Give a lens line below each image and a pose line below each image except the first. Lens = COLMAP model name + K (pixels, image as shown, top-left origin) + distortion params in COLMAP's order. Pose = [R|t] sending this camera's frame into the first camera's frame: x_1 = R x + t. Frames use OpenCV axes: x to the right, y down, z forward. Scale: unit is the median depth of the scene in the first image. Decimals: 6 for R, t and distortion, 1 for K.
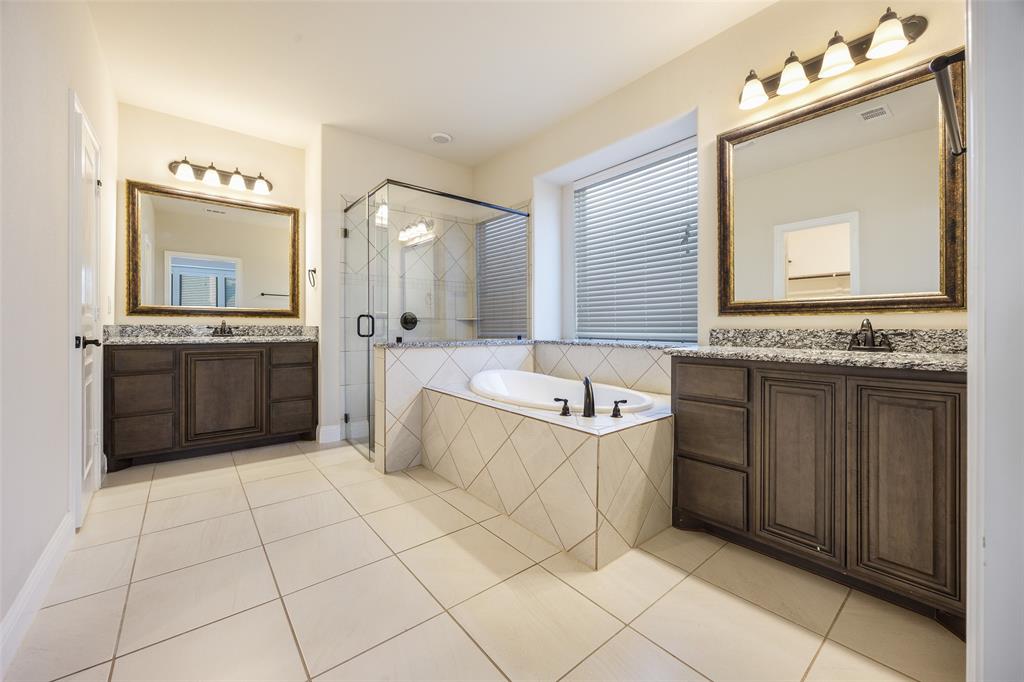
lens RADIAL K [[398.4, 0, 508.5], [0, 398.4, 333.5], [0, 0, 1]] dist [-0.000134, -0.000028]
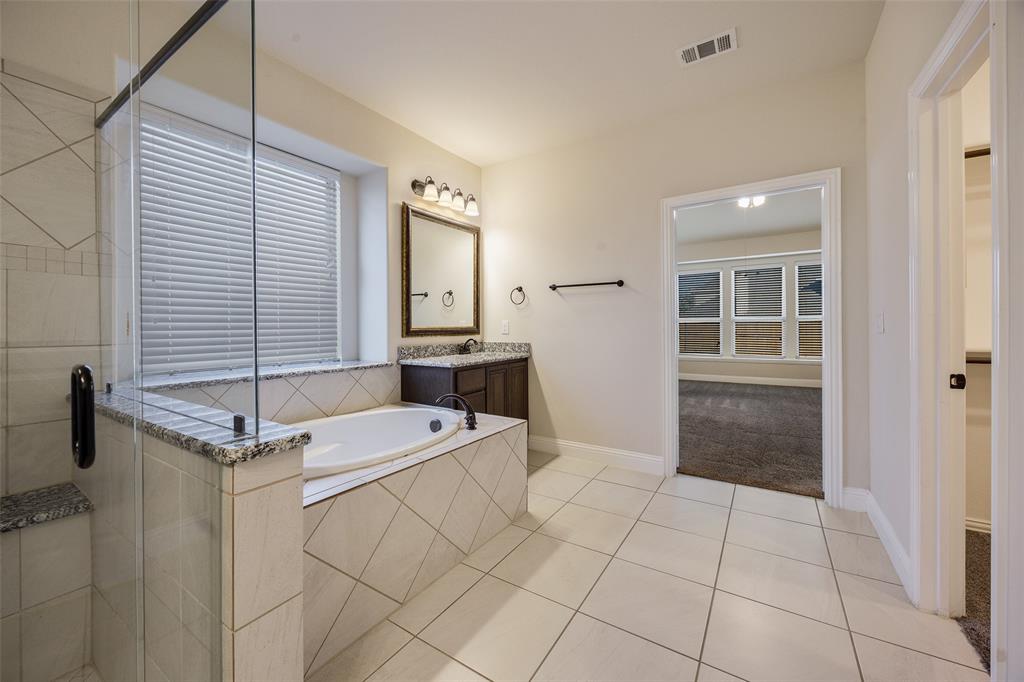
lens RADIAL K [[398.4, 0, 508.5], [0, 398.4, 333.5], [0, 0, 1]] dist [-0.000134, -0.000028]
pose [[-0.300052, 0.006631, 0.953900, -0.873405], [0.043931, 0.999011, 0.006874, -0.052853], [-0.952911, 0.043968, -0.300047, 1.120796]]
